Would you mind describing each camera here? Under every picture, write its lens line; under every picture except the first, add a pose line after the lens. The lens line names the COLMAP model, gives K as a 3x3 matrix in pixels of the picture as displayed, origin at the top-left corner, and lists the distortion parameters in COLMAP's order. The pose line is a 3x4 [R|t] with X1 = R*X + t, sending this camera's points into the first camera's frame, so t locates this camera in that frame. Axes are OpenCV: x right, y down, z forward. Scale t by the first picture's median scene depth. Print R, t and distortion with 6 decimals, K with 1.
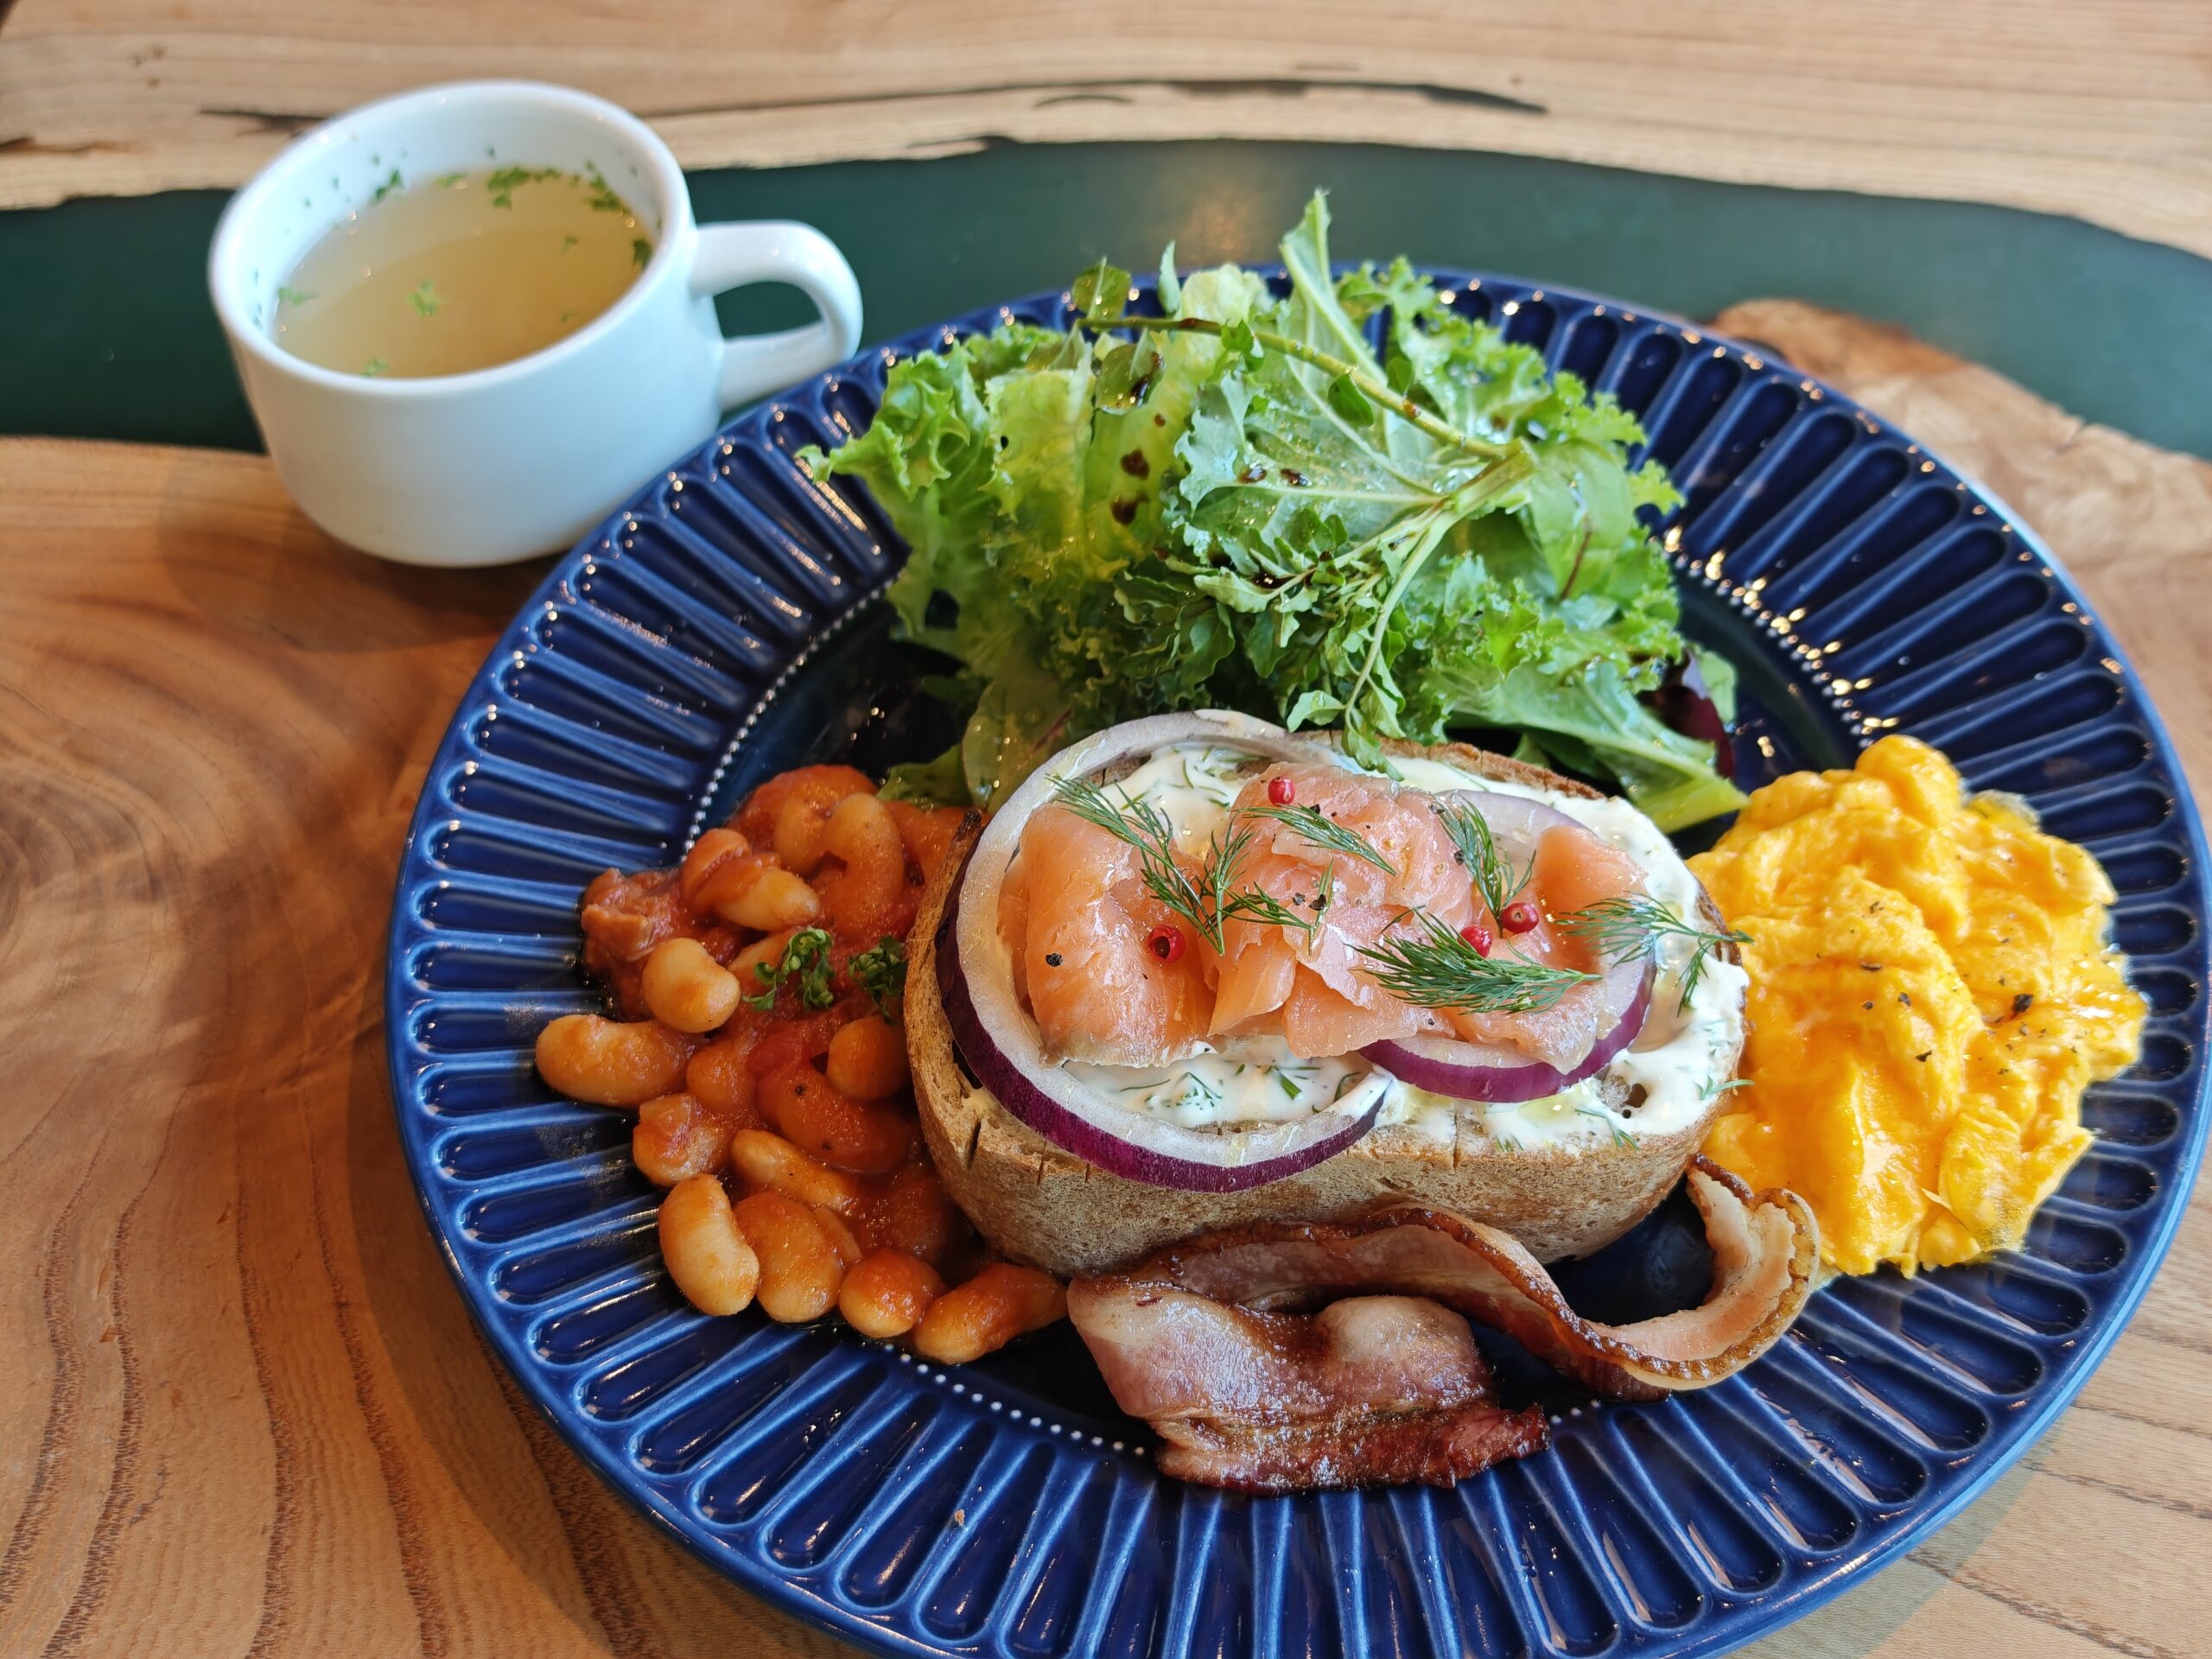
lens RADIAL K [[2997.2, 0, 1064.5], [0, 2997.2, 831.8], [0, 0, 1]] dist [0.197093, -0.899412]
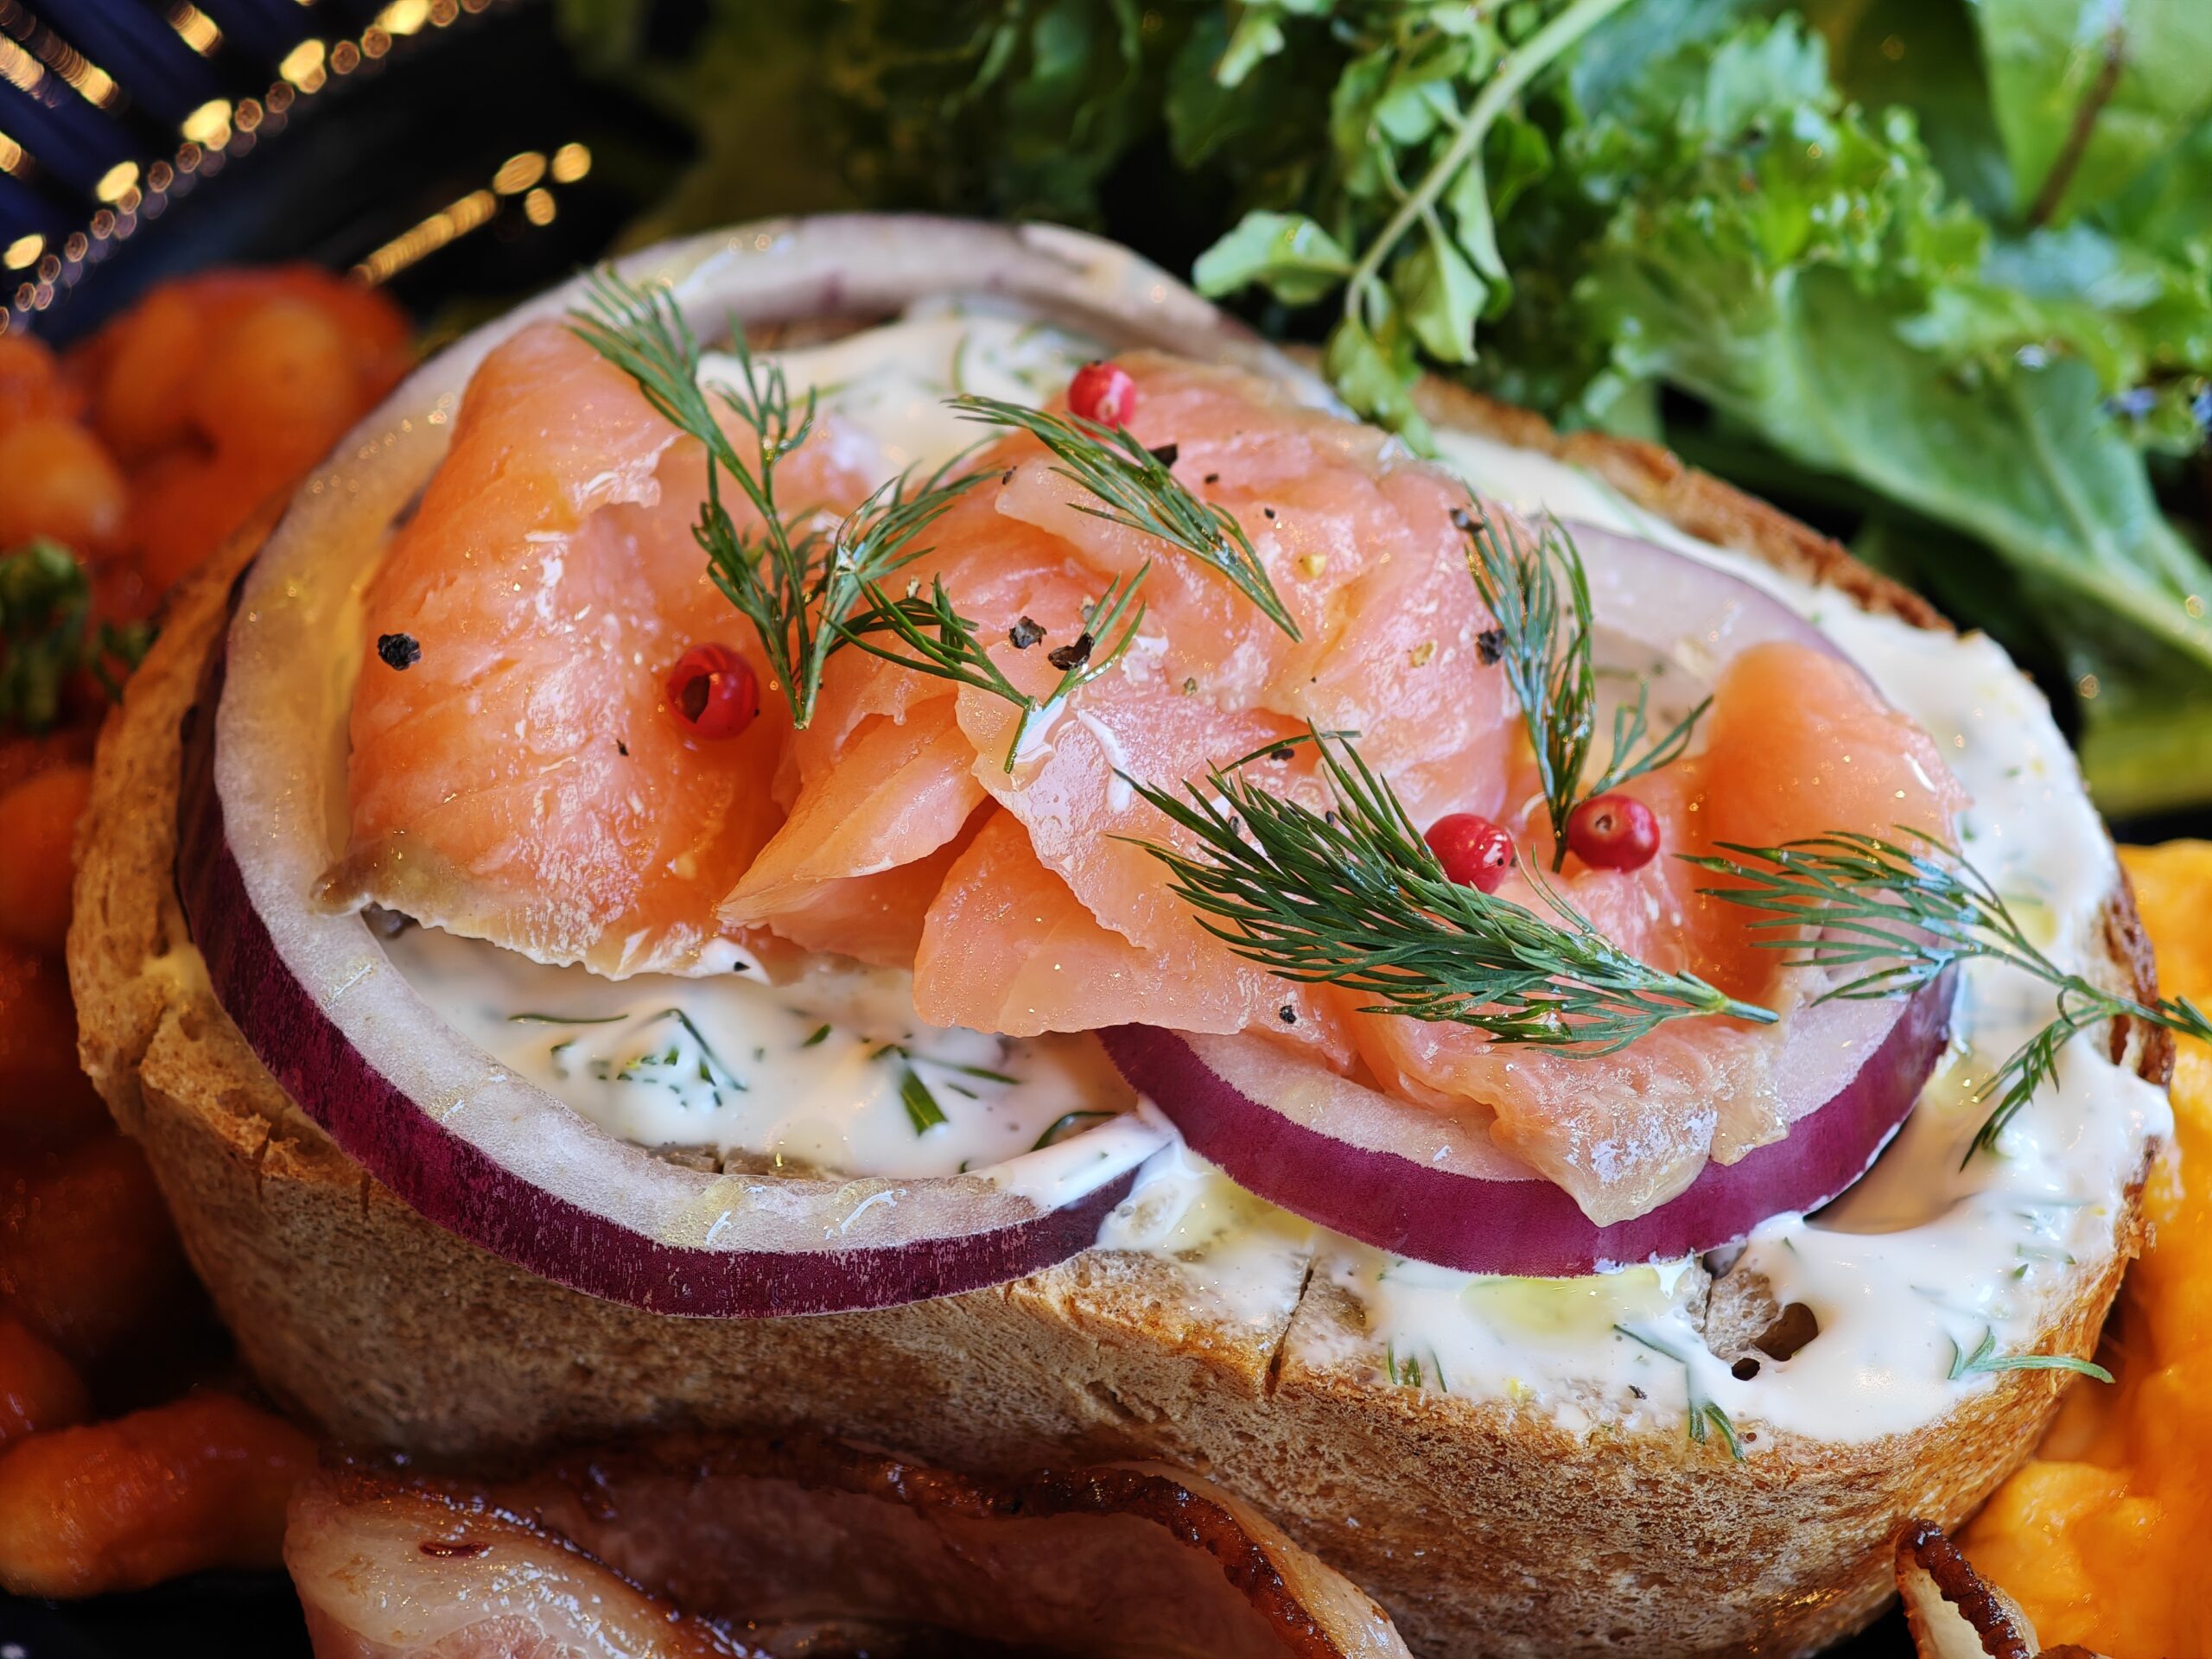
lens RADIAL K [[4853.9, 0, 893.4], [0, 4853.9, 825.8], [0, 0, 1]] dist [0.417830, -2.764789]
pose [[0.964921, 0.218480, -0.145583, 0.154178], [-0.222105, 0.974982, -0.008931, 0.054624], [0.139990, 0.040953, 0.989306, 0.355098]]
